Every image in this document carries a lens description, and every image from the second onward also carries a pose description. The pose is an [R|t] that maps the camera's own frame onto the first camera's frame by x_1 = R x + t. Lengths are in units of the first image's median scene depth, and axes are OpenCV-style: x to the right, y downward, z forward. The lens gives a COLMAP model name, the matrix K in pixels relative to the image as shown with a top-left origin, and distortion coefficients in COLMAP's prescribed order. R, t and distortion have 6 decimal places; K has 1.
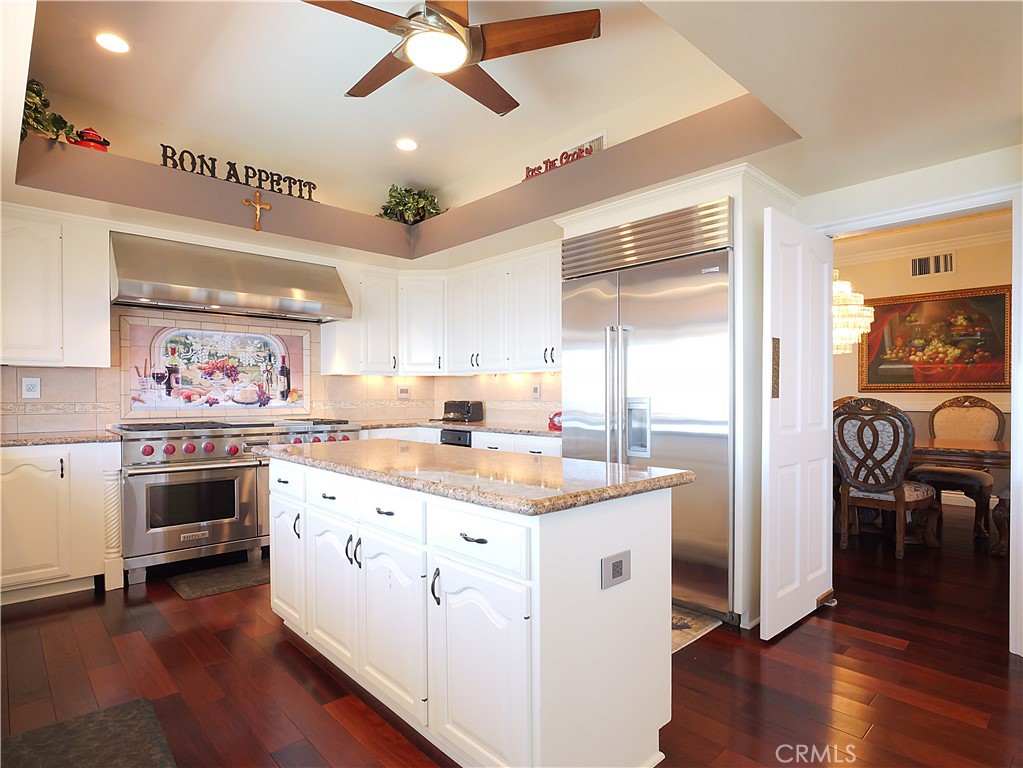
lens RADIAL K [[560.5, 0, 511.8], [0, 560.5, 398.2], [0, 0, 1]] dist [-0.017297, 0.003338]
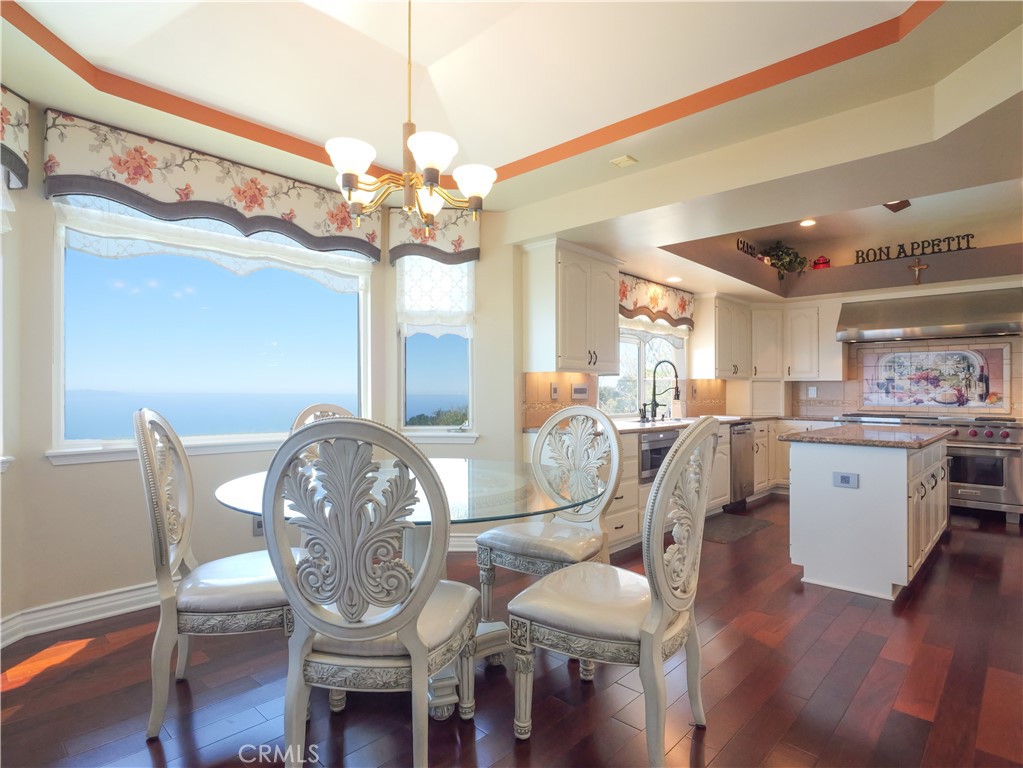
lens RADIAL K [[560.5, 0, 511.8], [0, 560.5, 398.2], [0, 0, 1]] dist [-0.017297, 0.003338]
pose [[0.064260, 0.009018, -0.997892, 0.943563], [-0.014340, 0.999864, 0.008112, 0.001485], [0.997830, 0.013789, 0.064381, -0.156912]]
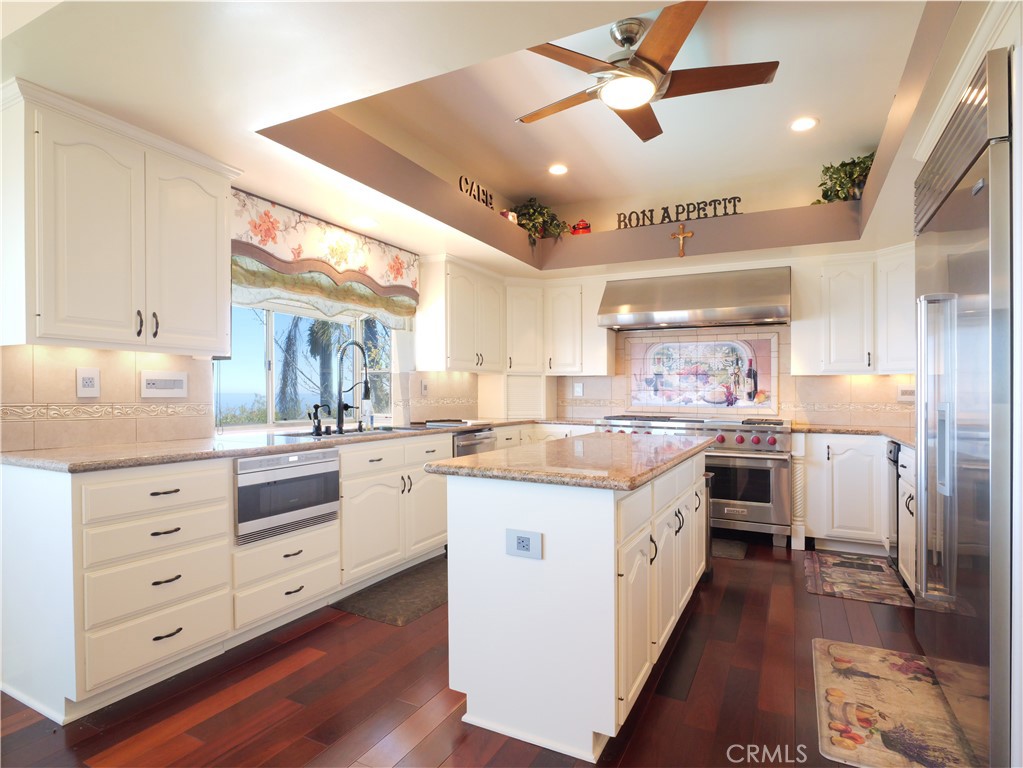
lens RADIAL K [[560.5, 0, 511.8], [0, 560.5, 398.2], [0, 0, 1]] dist [-0.017297, 0.003338]
pose [[0.340617, 0.010455, -0.940144, 0.548077], [-0.015744, 0.999861, 0.005415, 0.000213], [0.940070, 0.012958, 0.340734, 0.257715]]
